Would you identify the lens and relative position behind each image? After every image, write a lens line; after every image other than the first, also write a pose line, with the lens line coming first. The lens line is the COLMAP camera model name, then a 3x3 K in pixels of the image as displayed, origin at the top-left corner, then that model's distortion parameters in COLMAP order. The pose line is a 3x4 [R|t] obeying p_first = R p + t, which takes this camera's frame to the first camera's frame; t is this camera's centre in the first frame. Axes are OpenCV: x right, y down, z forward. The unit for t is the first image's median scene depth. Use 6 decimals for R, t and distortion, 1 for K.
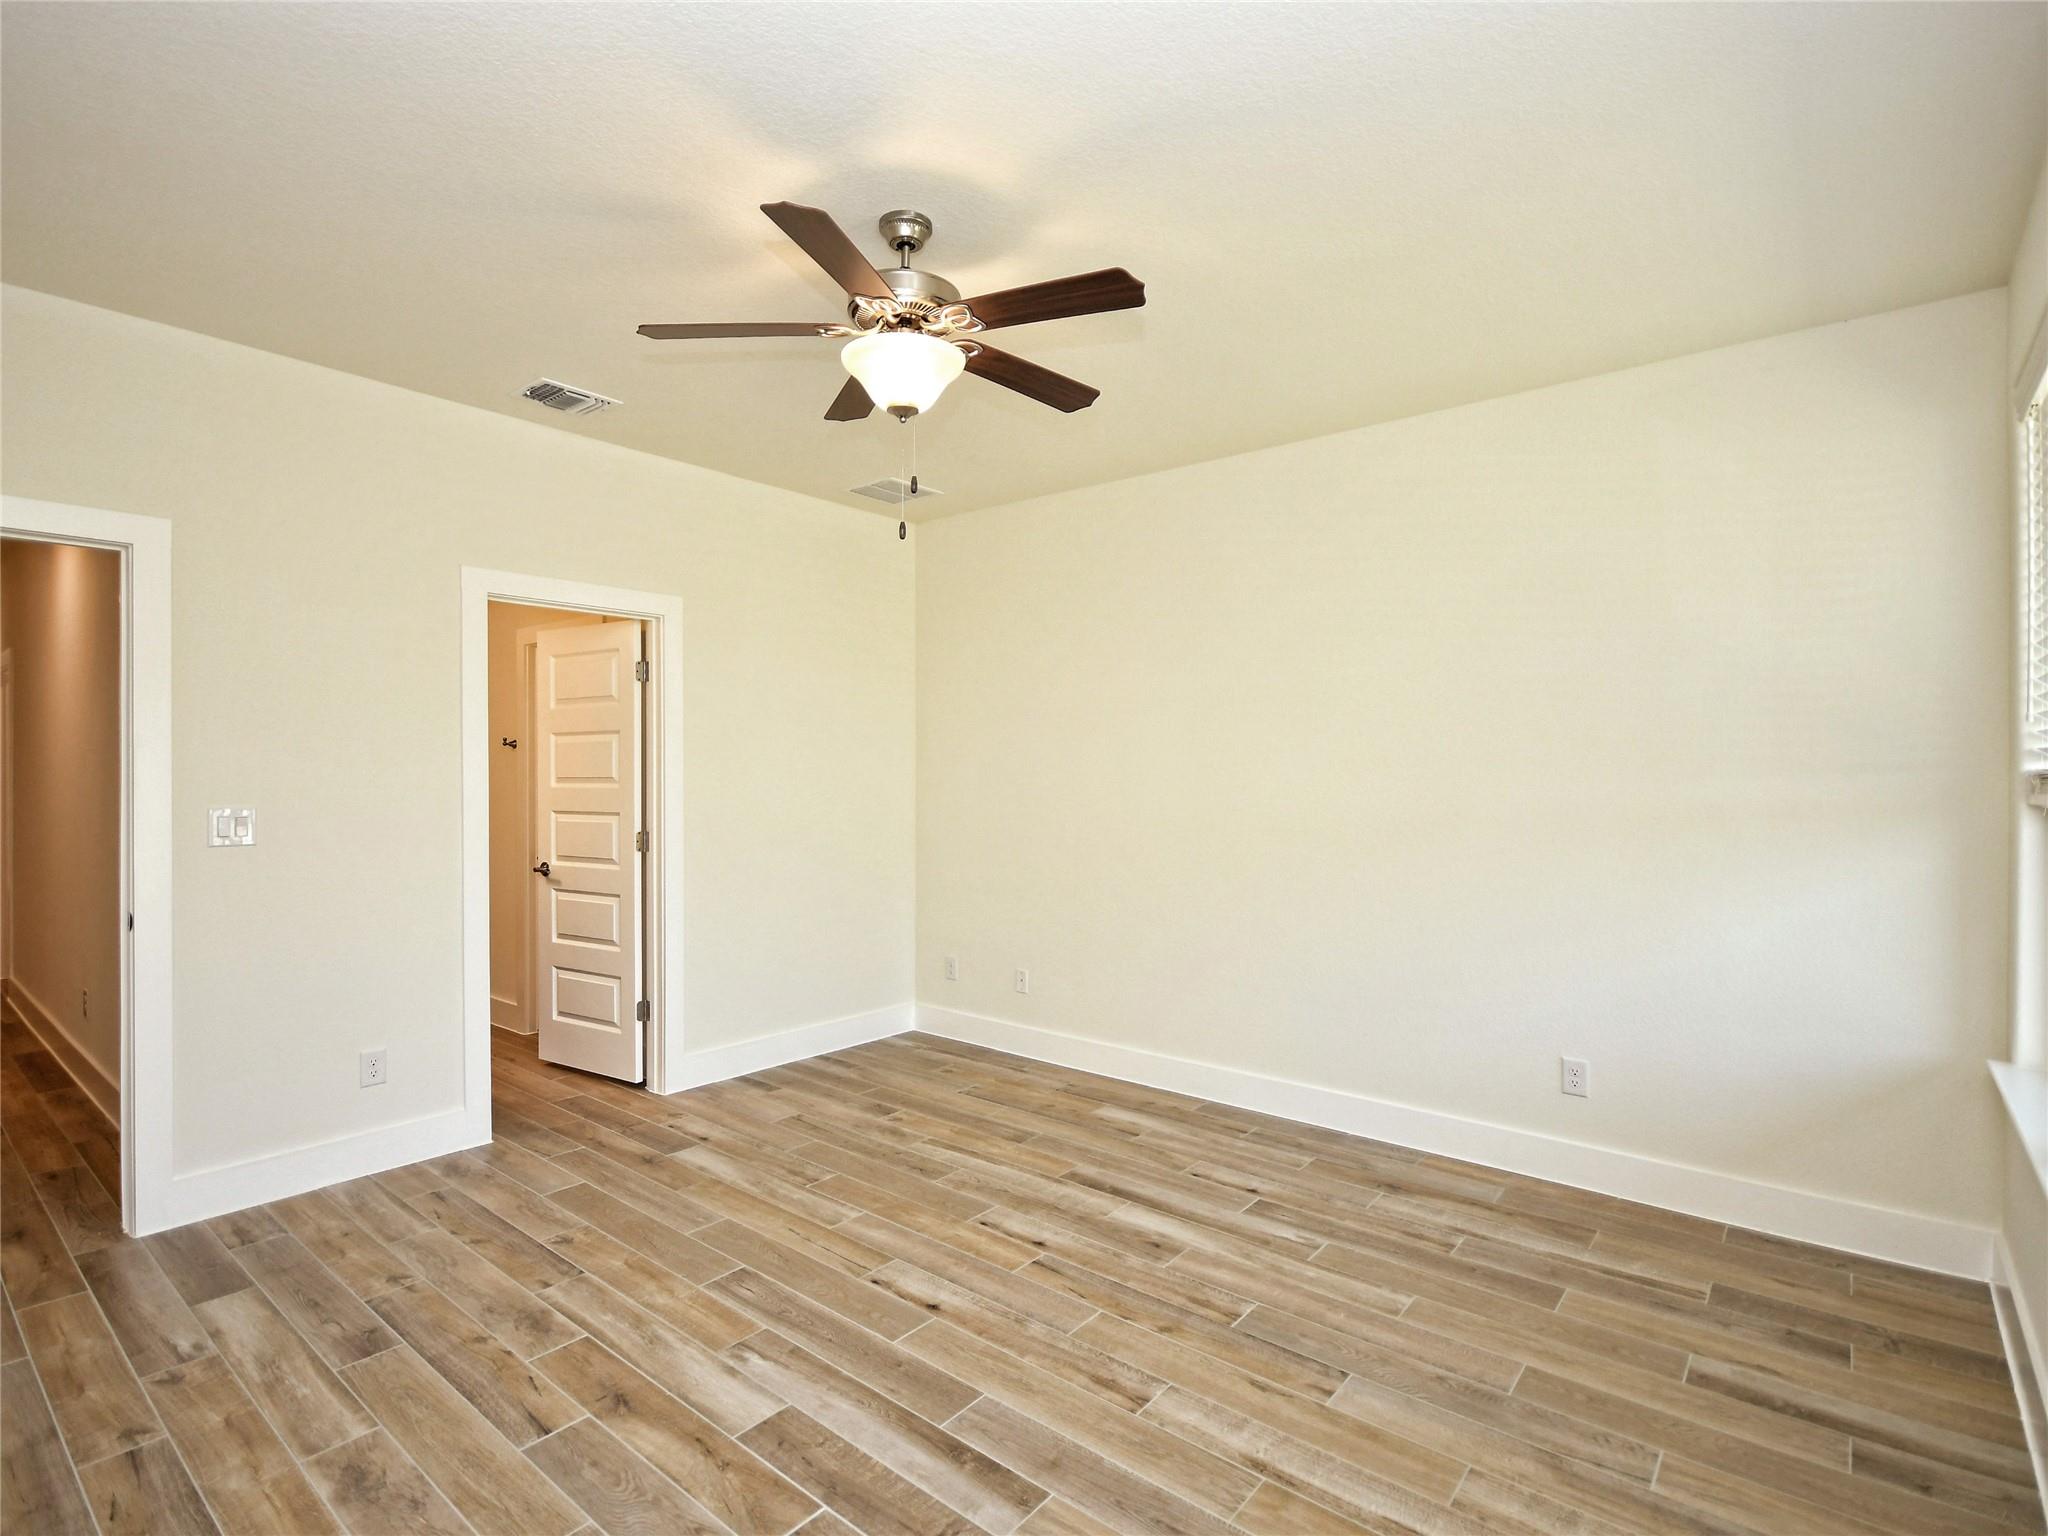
lens RADIAL K [[1003.4, 0, 1027.6], [0, 1003.4, 775.2], [0, 0, 1]] dist [-0.000599, -0.006436]
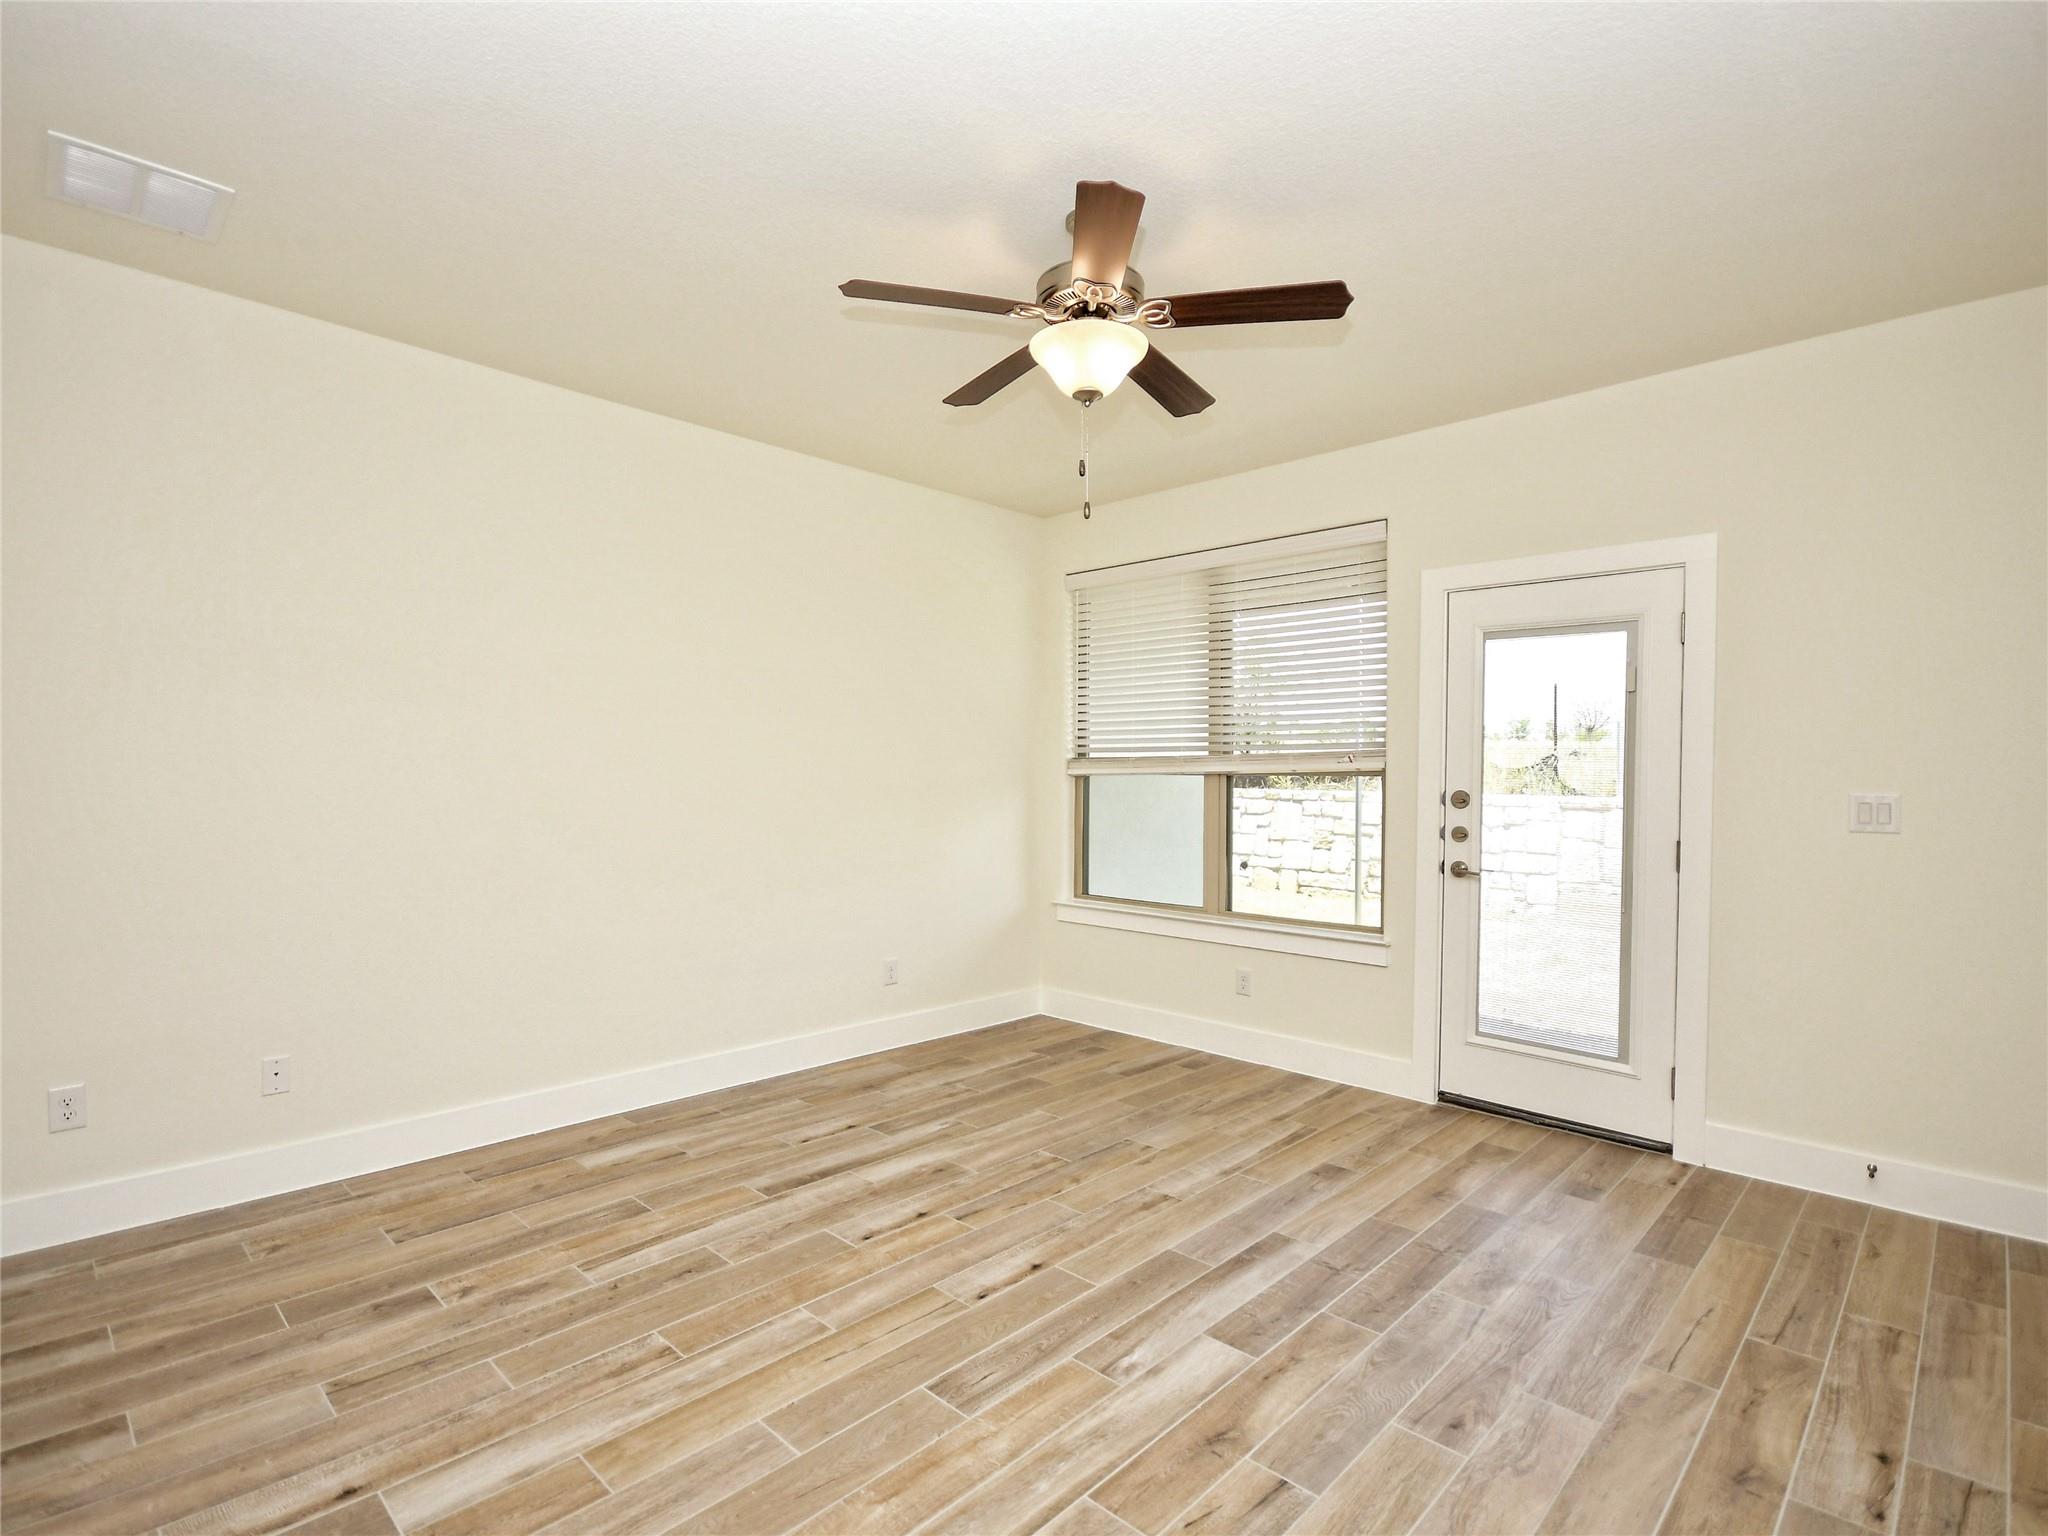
lens RADIAL K [[1003.4, 0, 1027.6], [0, 1003.4, 775.2], [0, 0, 1]] dist [-0.000599, -0.006436]
pose [[0.077366, -0.001380, 0.997002, -0.934302], [-0.005217, 0.999985, 0.001789, 0.030380], [-0.996989, -0.005340, 0.077358, 0.794829]]
